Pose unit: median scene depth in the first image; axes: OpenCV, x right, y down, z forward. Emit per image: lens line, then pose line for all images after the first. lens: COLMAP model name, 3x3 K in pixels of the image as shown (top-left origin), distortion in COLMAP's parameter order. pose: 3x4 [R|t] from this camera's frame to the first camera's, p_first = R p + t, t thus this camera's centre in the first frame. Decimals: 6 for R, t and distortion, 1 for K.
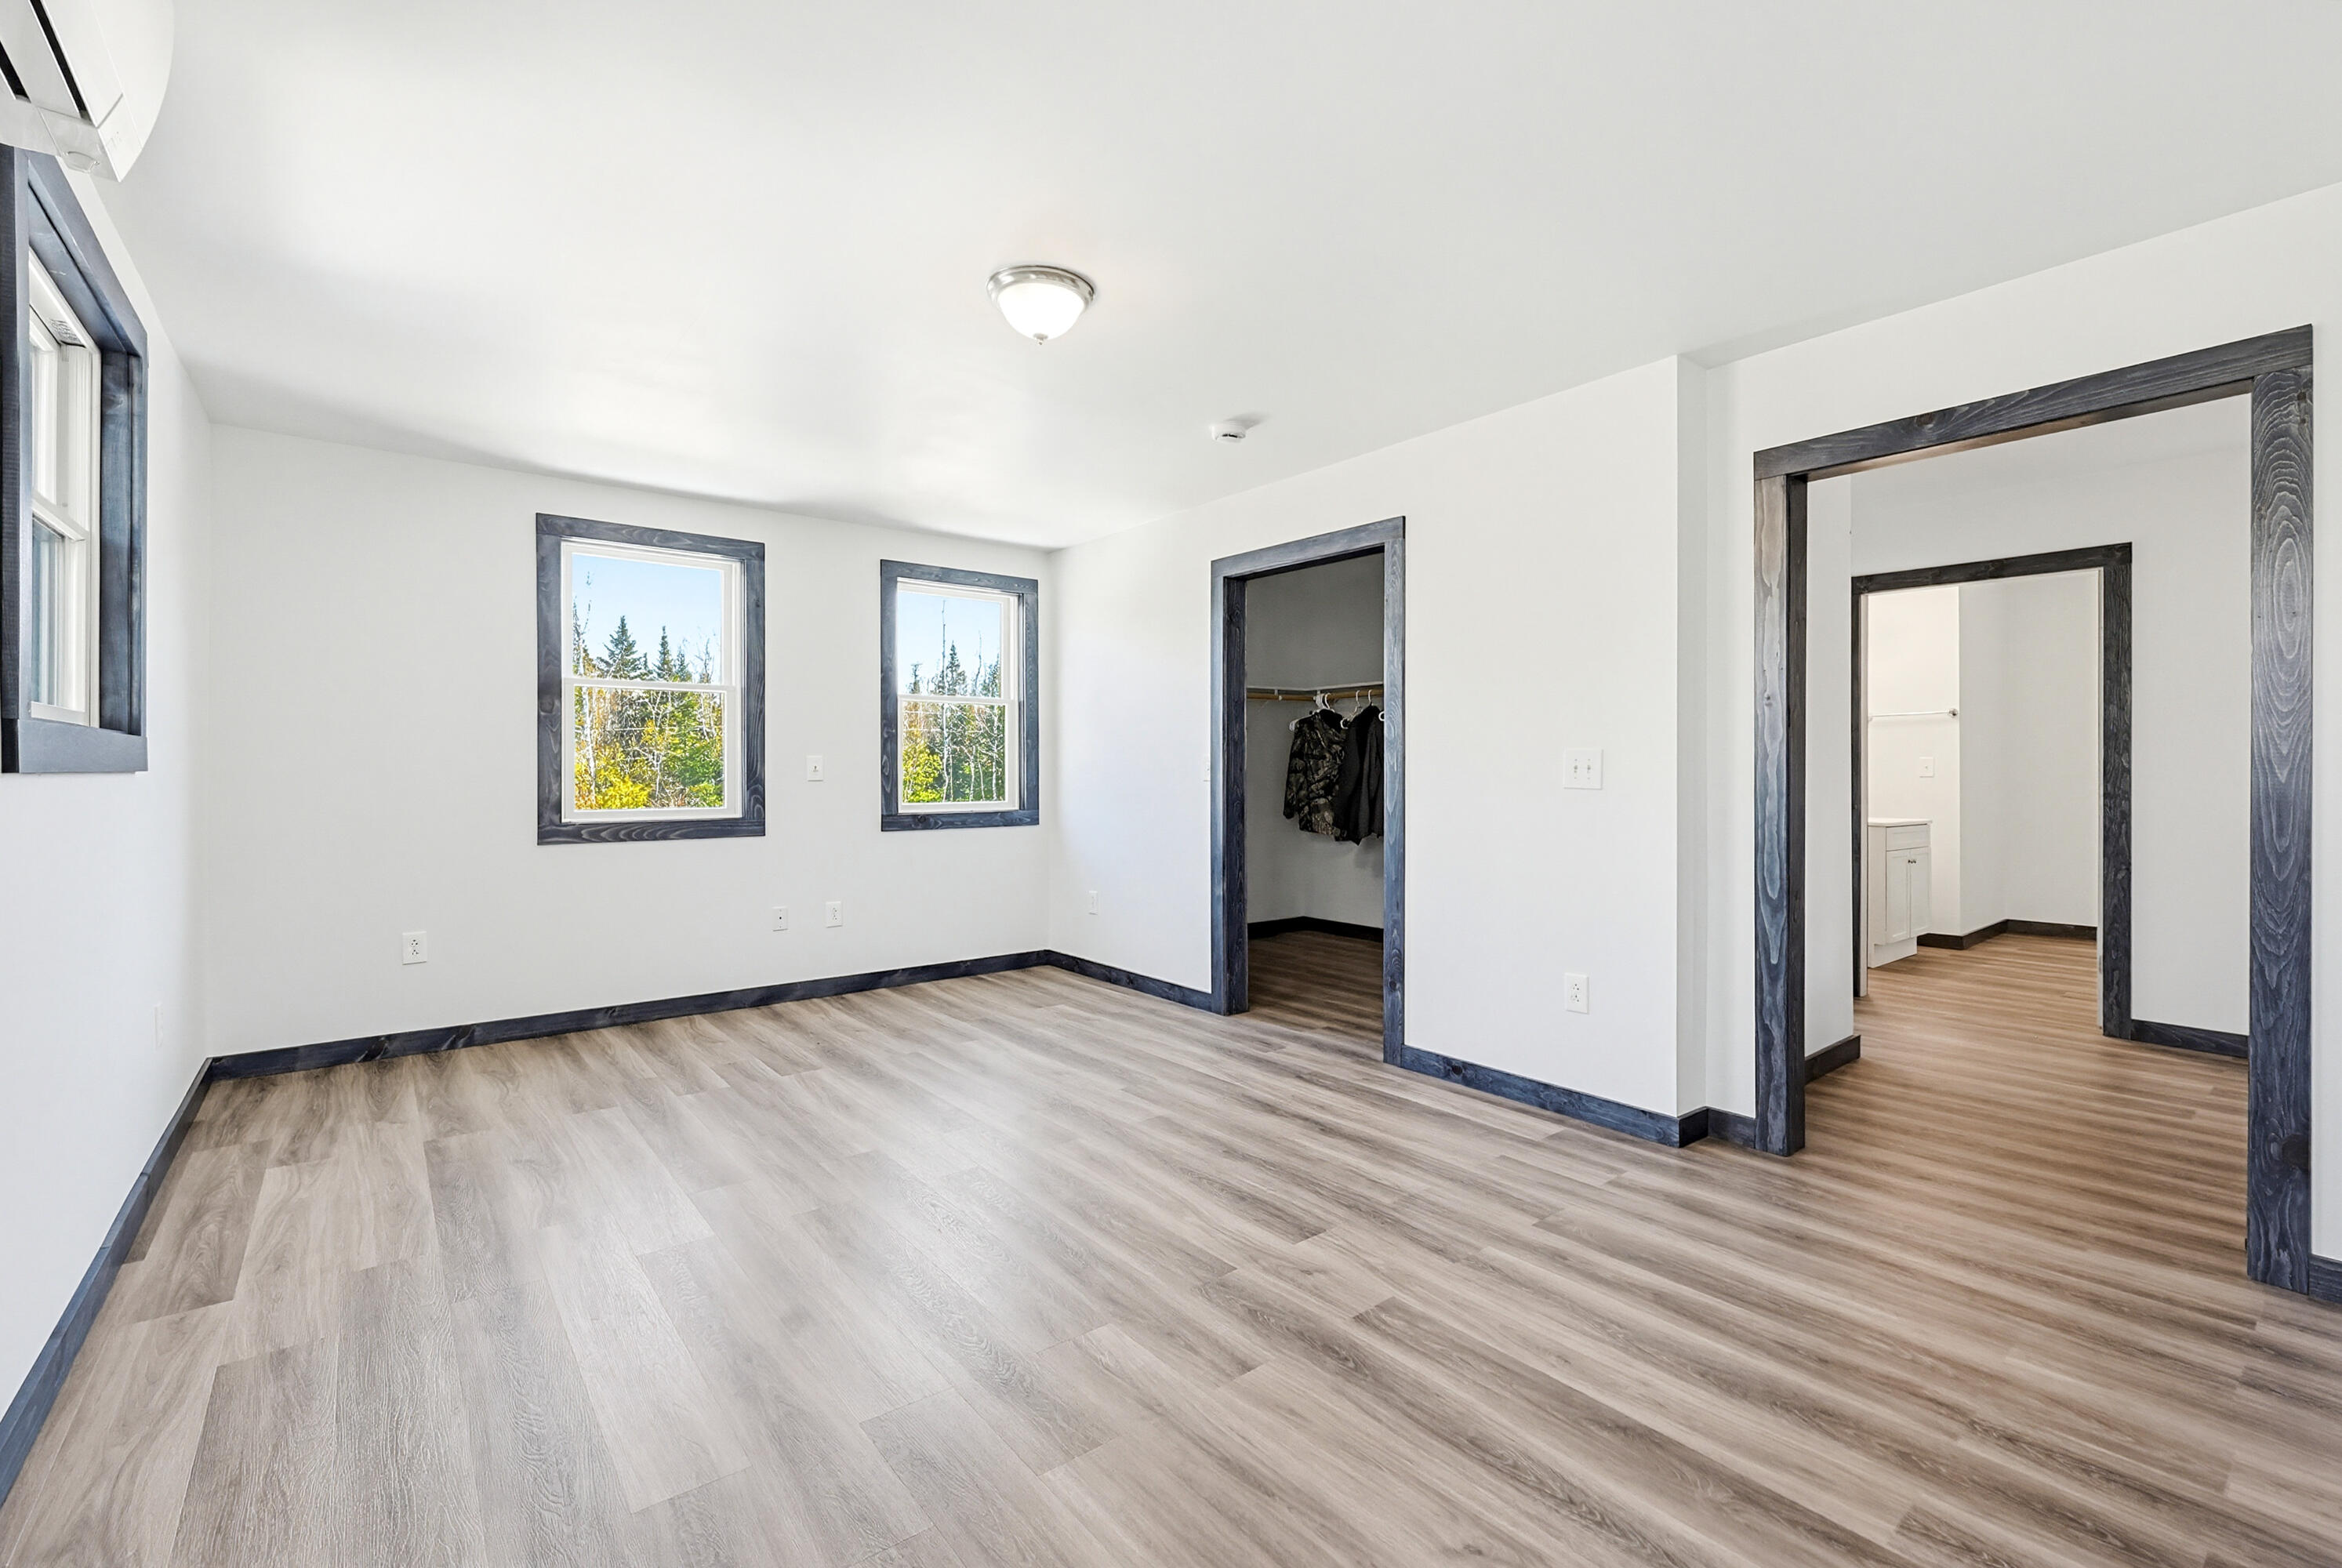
lens RADIAL K [[1007.0, 0, 1160.1], [0, 1007.0, 778.4], [0, 0, 1]] dist [0.000247, -0.000443]
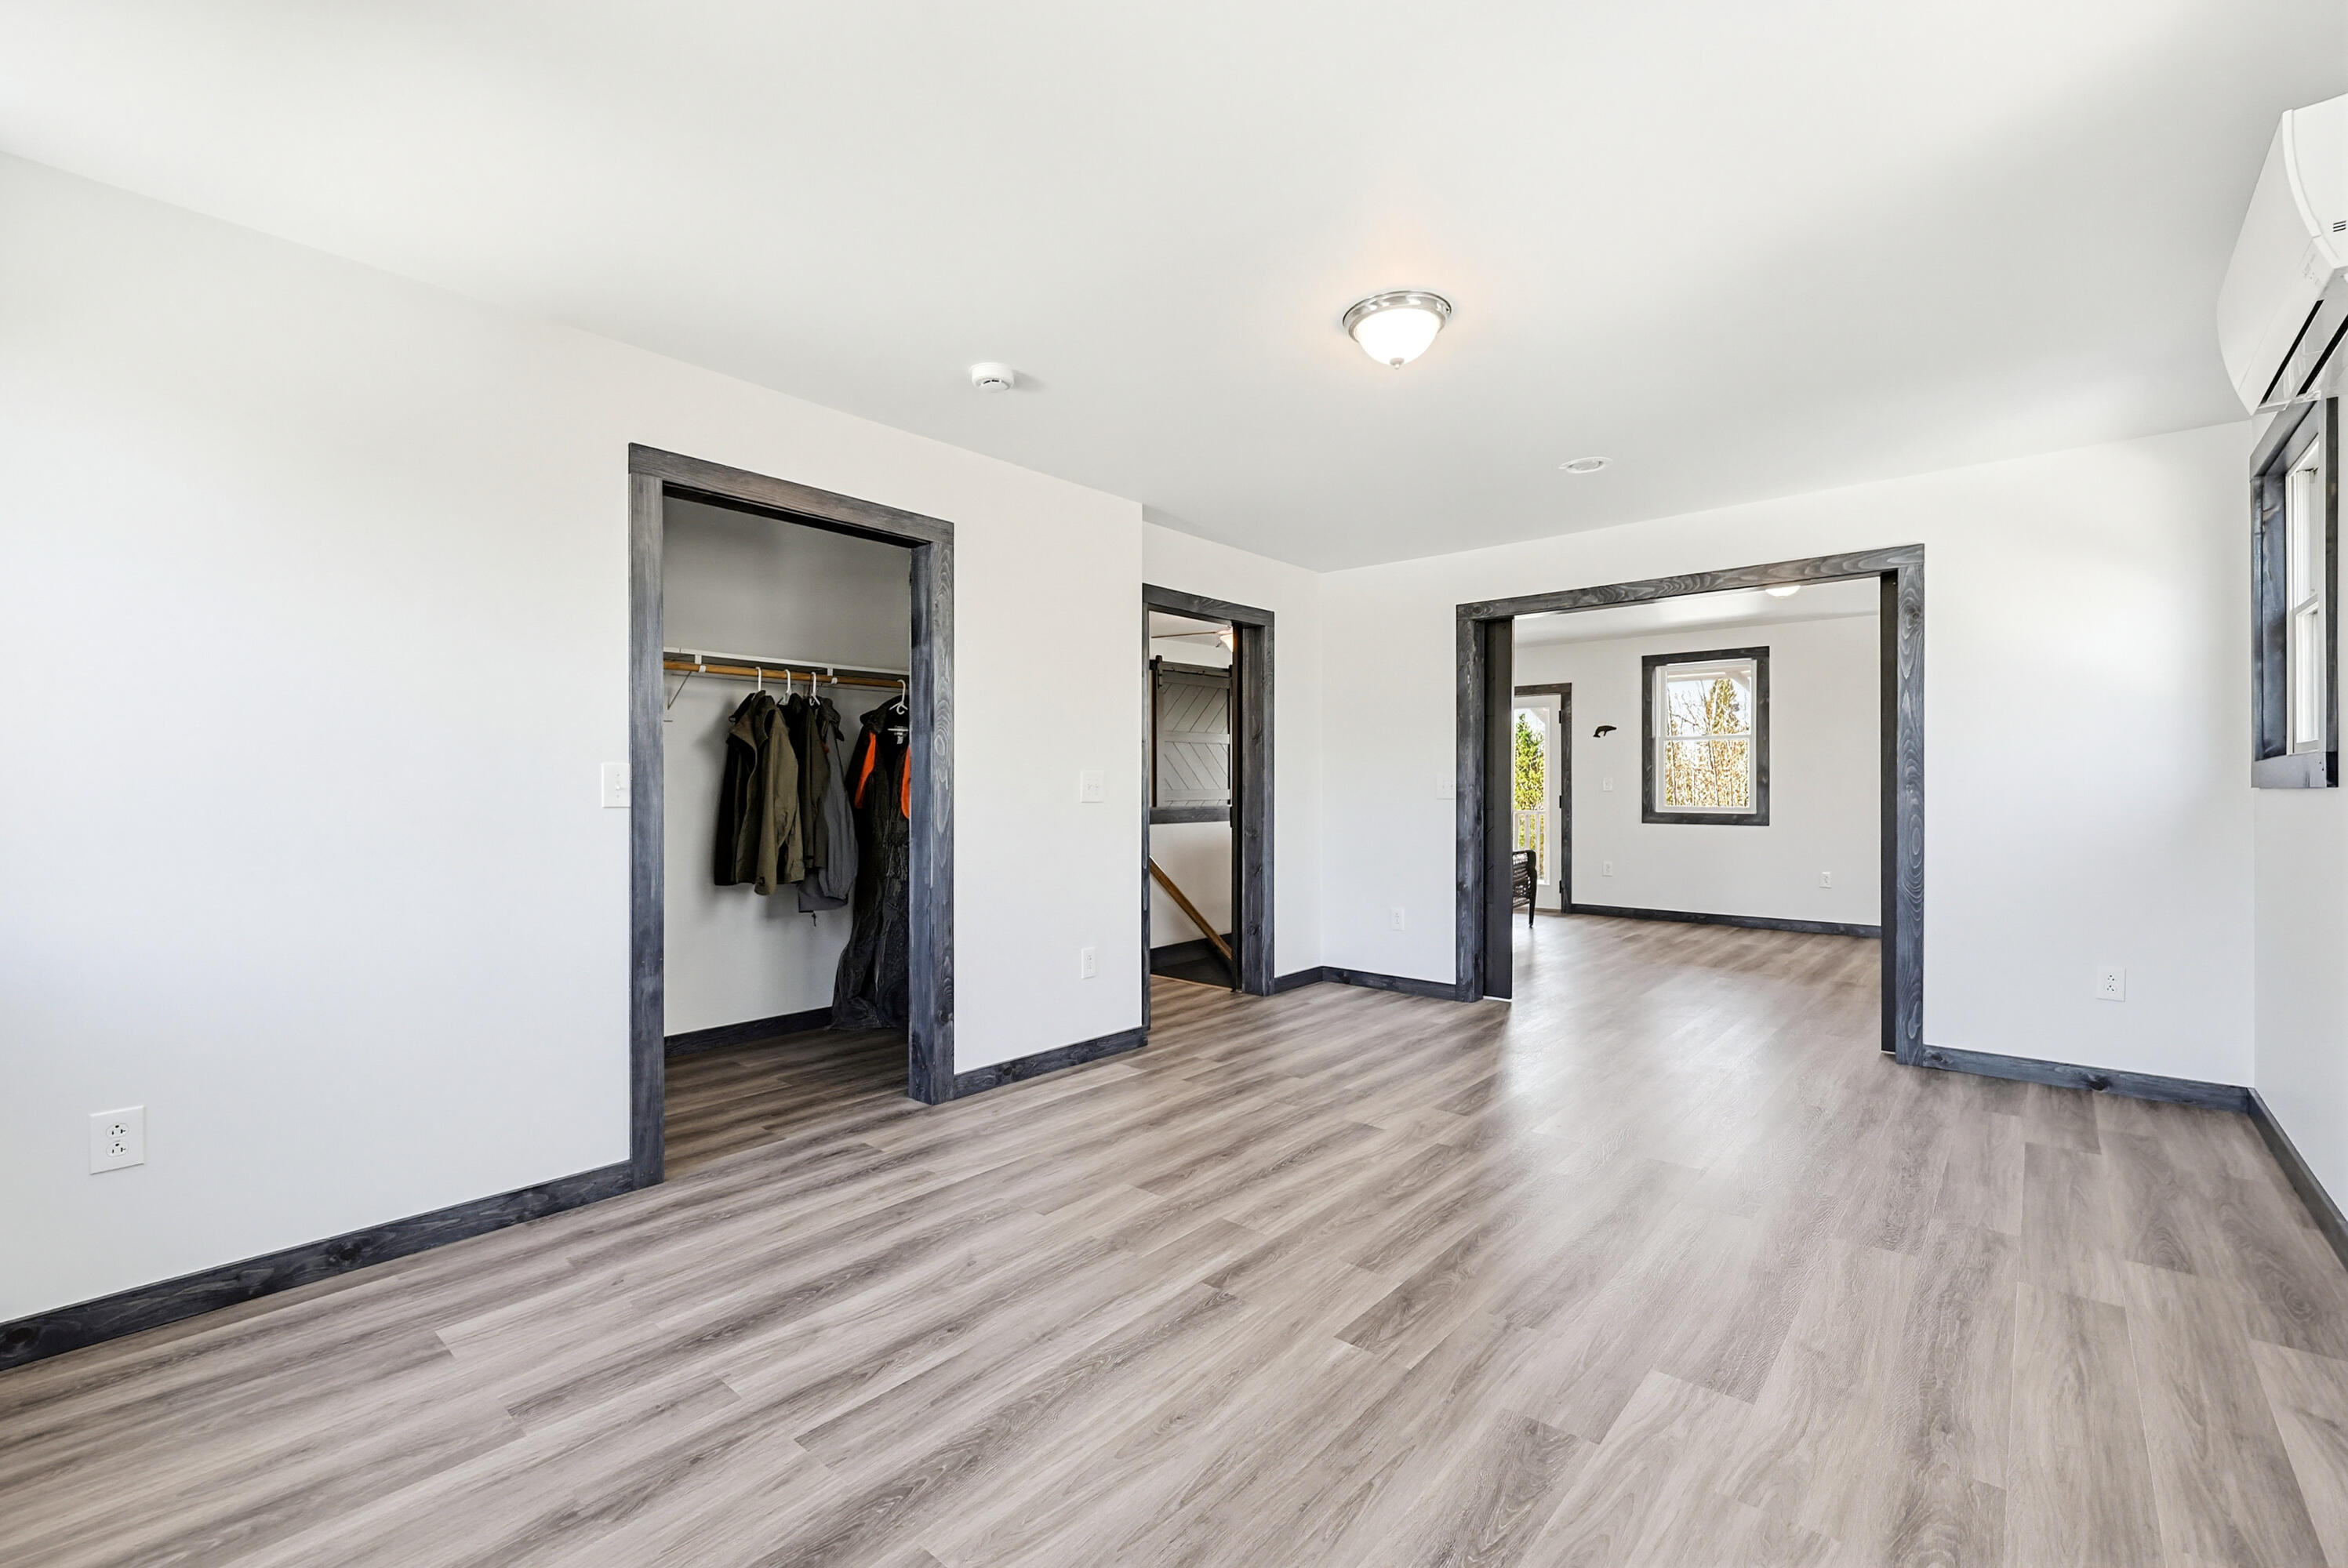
lens RADIAL K [[1009.5, 0, 1180.5], [0, 1009.5, 784.9], [0, 0, 1]] dist [0.000247, -0.000443]
pose [[-0.191613, 0.002453, 0.981467, -0.915894], [0.010366, 0.999946, -0.000475, -0.009715], [-0.981416, 0.010082, -0.191628, 1.200585]]
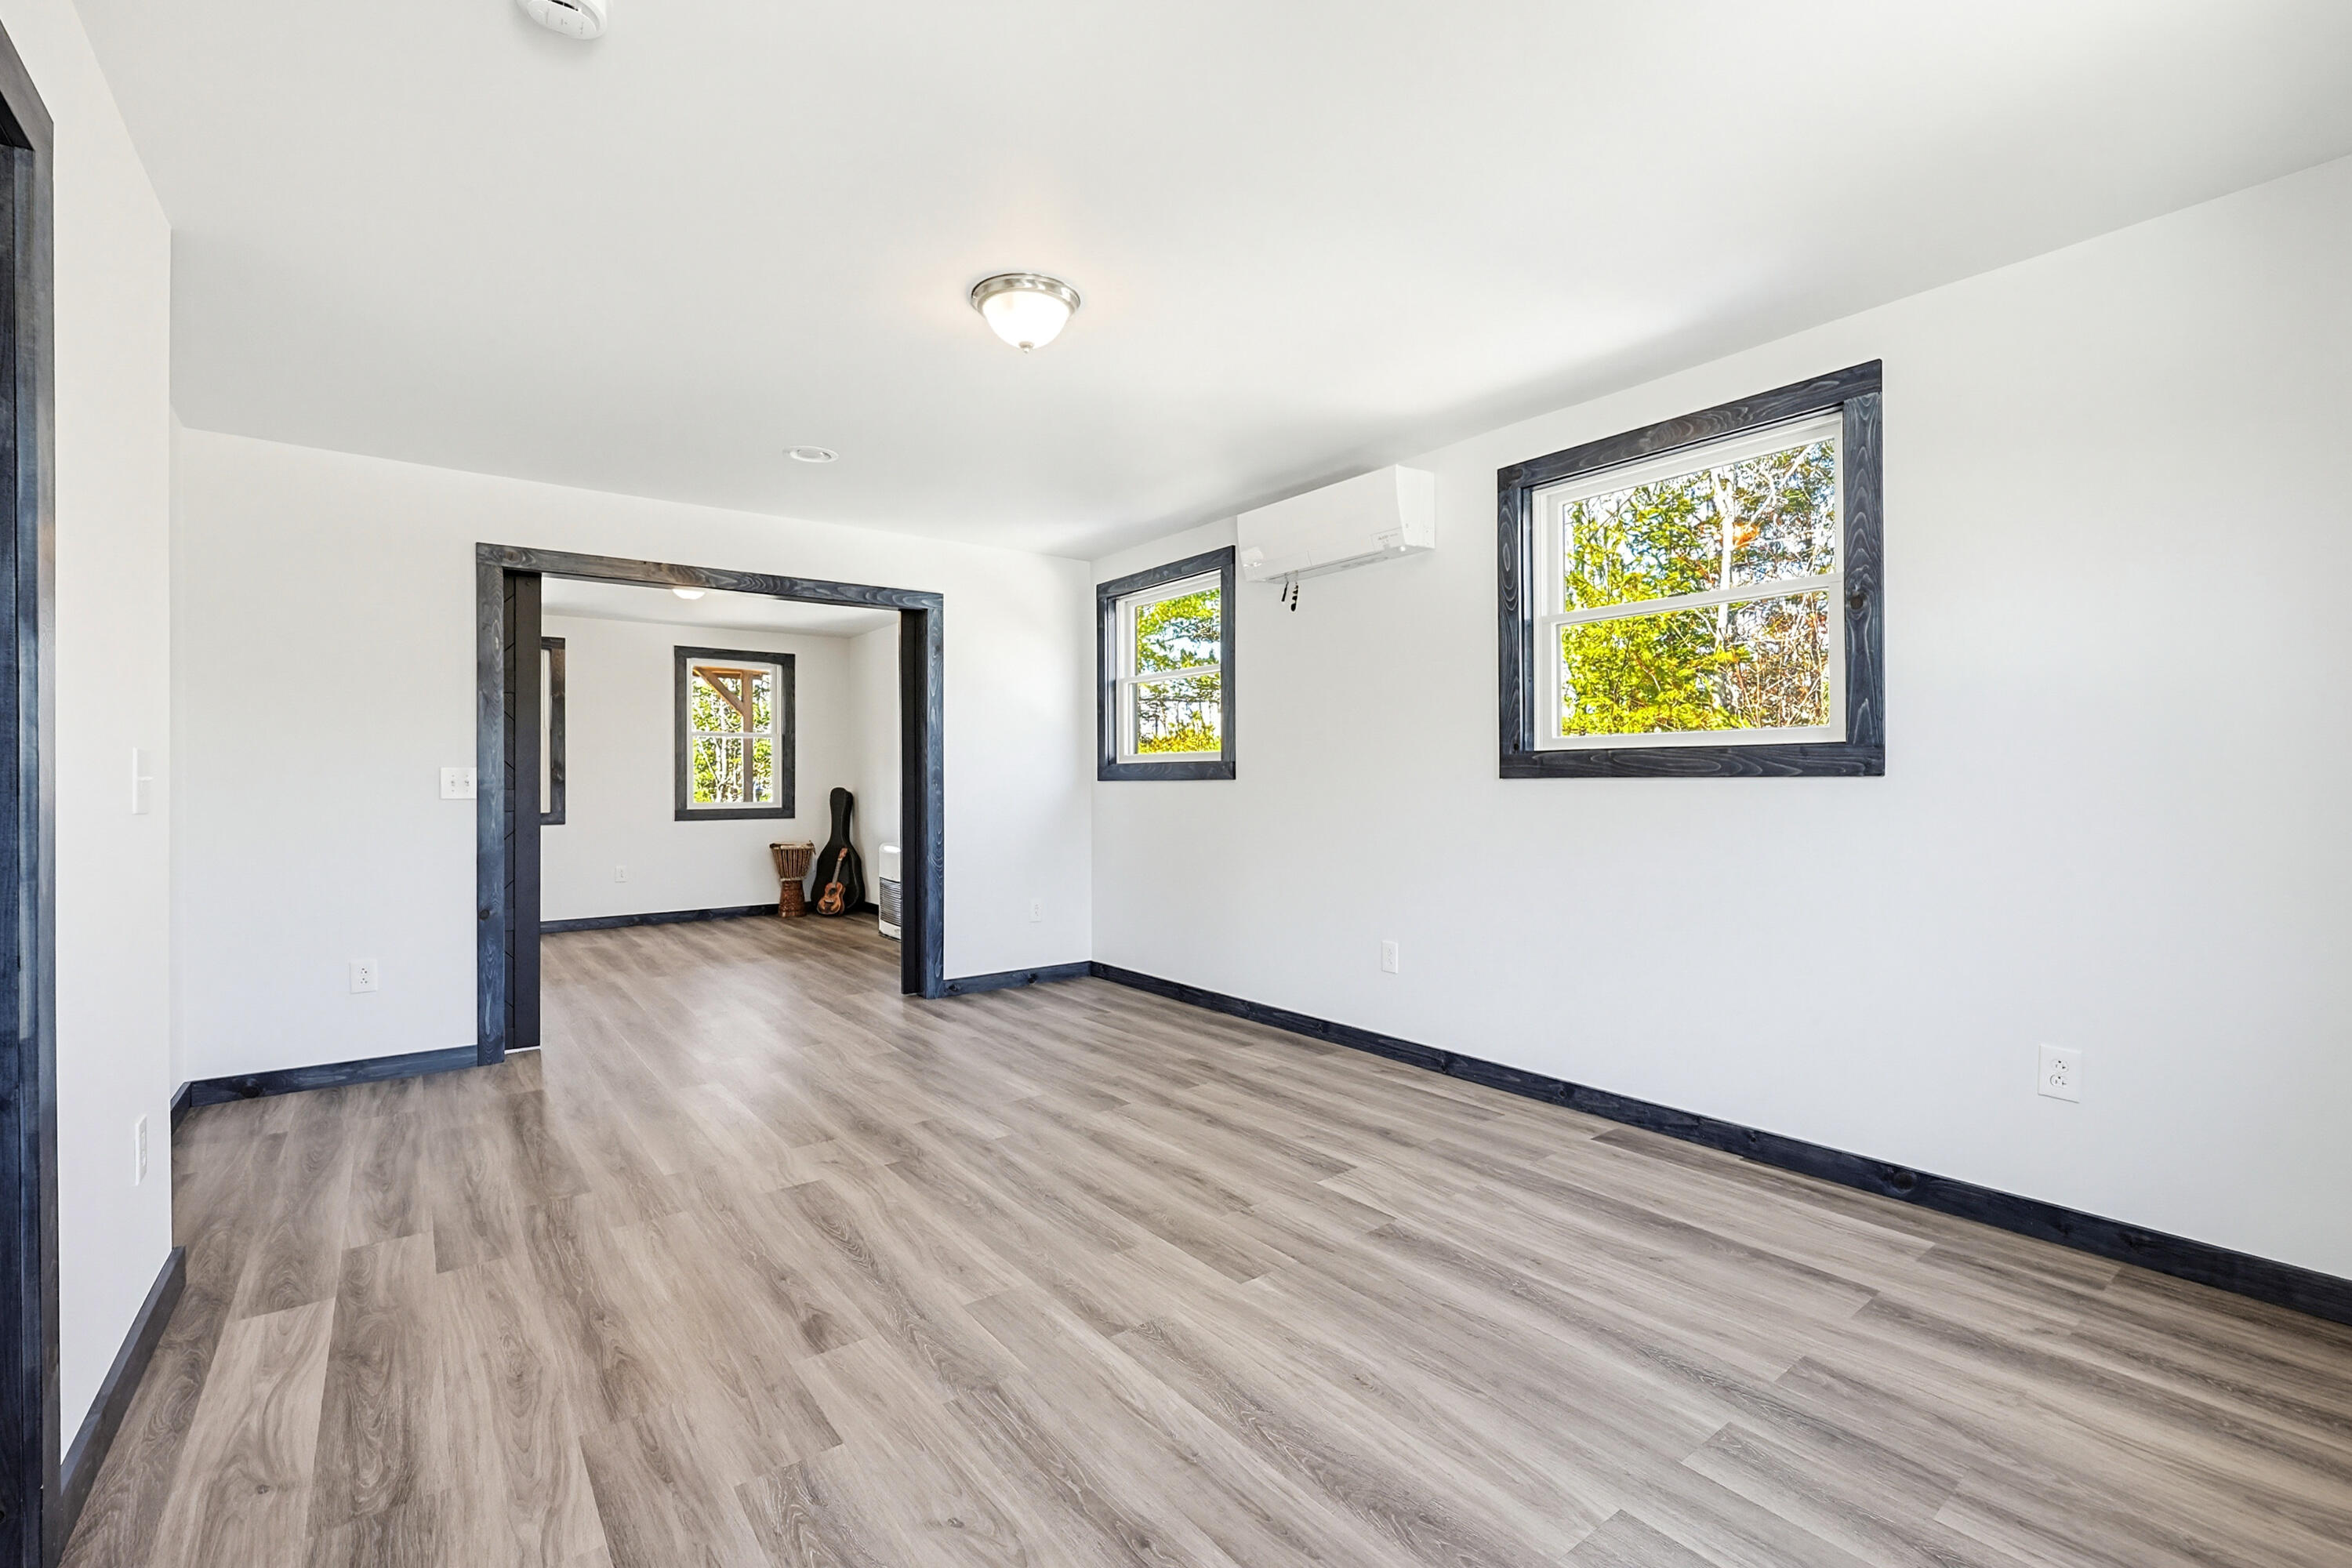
lens RADIAL K [[1011.3, 0, 1181.1], [0, 1011.3, 787.2], [0, 0, 1]] dist [0.000247, -0.000443]
pose [[-0.999932, 0.005027, 0.010535, -0.238981], [0.005178, 0.999883, 0.014405, -0.011863], [-0.010461, 0.014459, -0.999841, 1.704650]]
